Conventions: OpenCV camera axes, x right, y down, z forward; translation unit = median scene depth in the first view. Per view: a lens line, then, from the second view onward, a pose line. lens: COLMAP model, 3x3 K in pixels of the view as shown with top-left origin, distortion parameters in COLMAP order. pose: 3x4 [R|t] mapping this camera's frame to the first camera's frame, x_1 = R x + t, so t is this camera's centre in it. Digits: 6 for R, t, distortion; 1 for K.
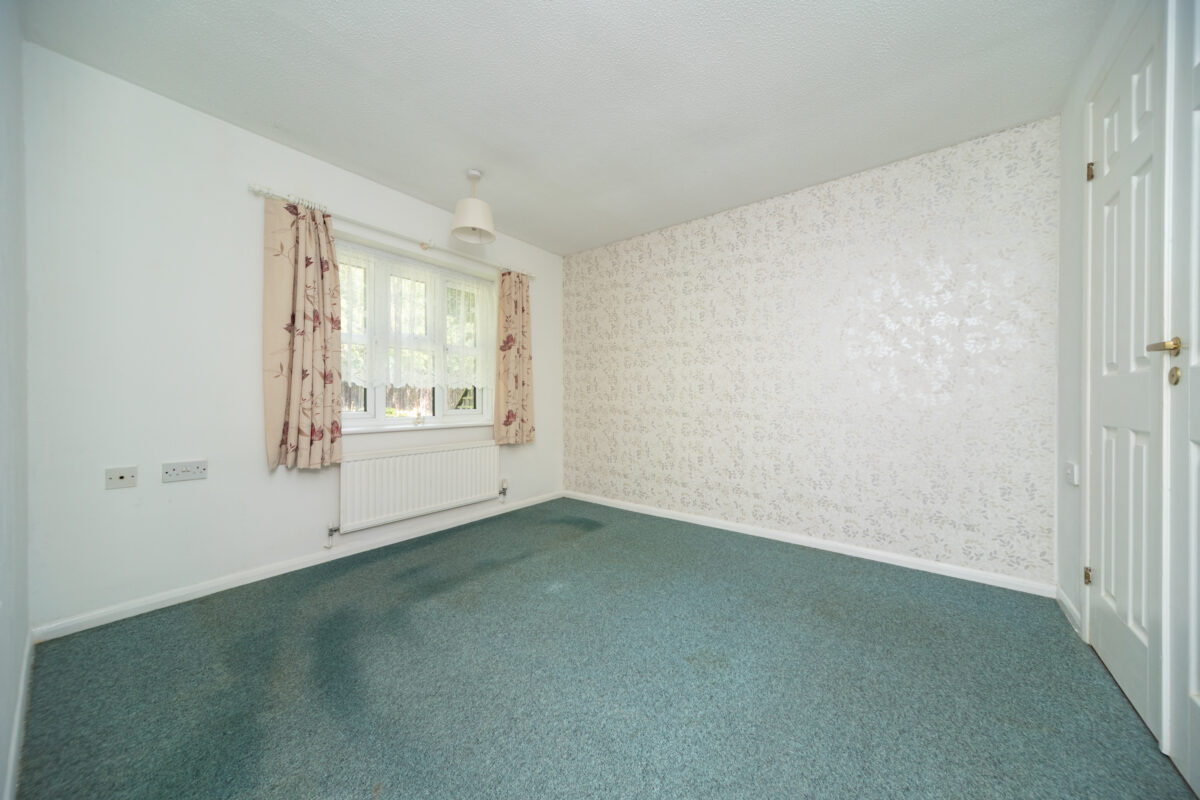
lens RADIAL K [[416.3, 0, 603.1], [0, 416.3, 399.0], [0, 0, 1]] dist [0.009653, 0.000299]
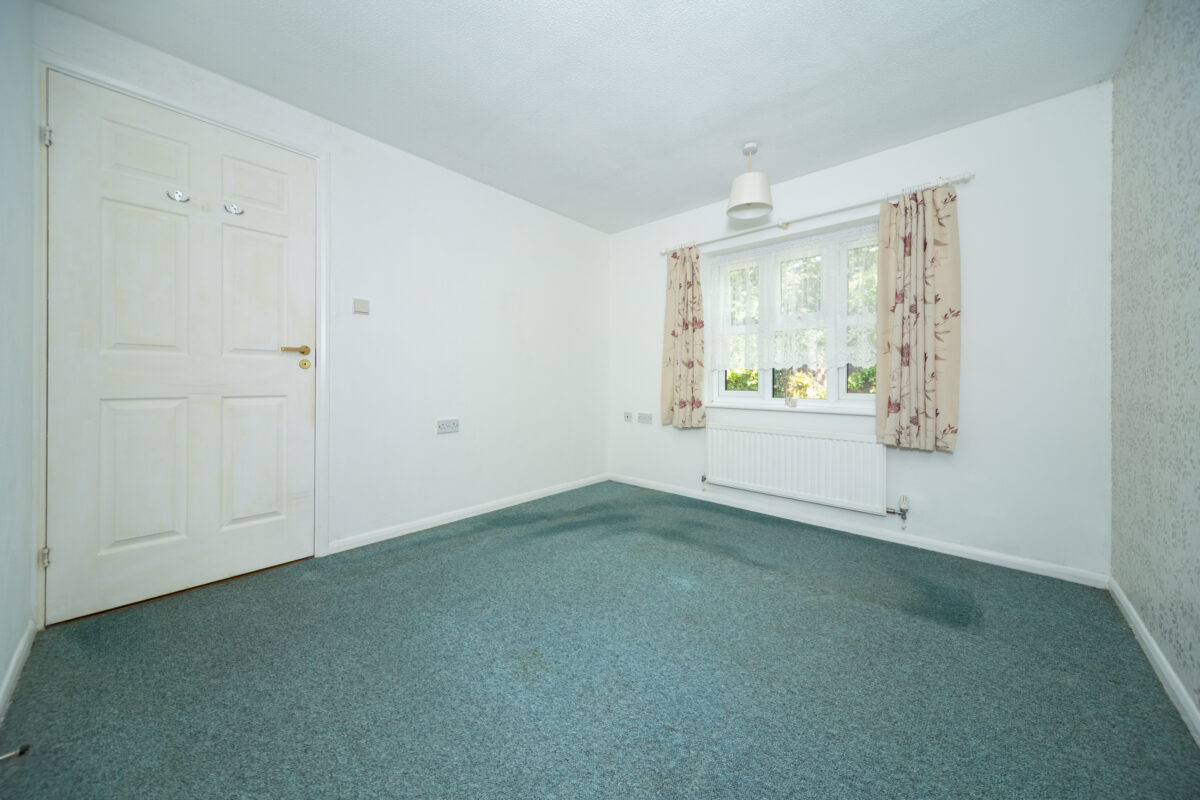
lens RADIAL K [[416.3, 0, 588.8], [0, 416.3, 379.7], [0, 0, 1]] dist [0.009653, 0.000299]
pose [[-0.103512, -0.001812, -0.994627, 0.776894], [-0.005212, 0.999986, -0.001279, 0.002950], [0.994615, 0.005051, -0.103520, 0.828978]]
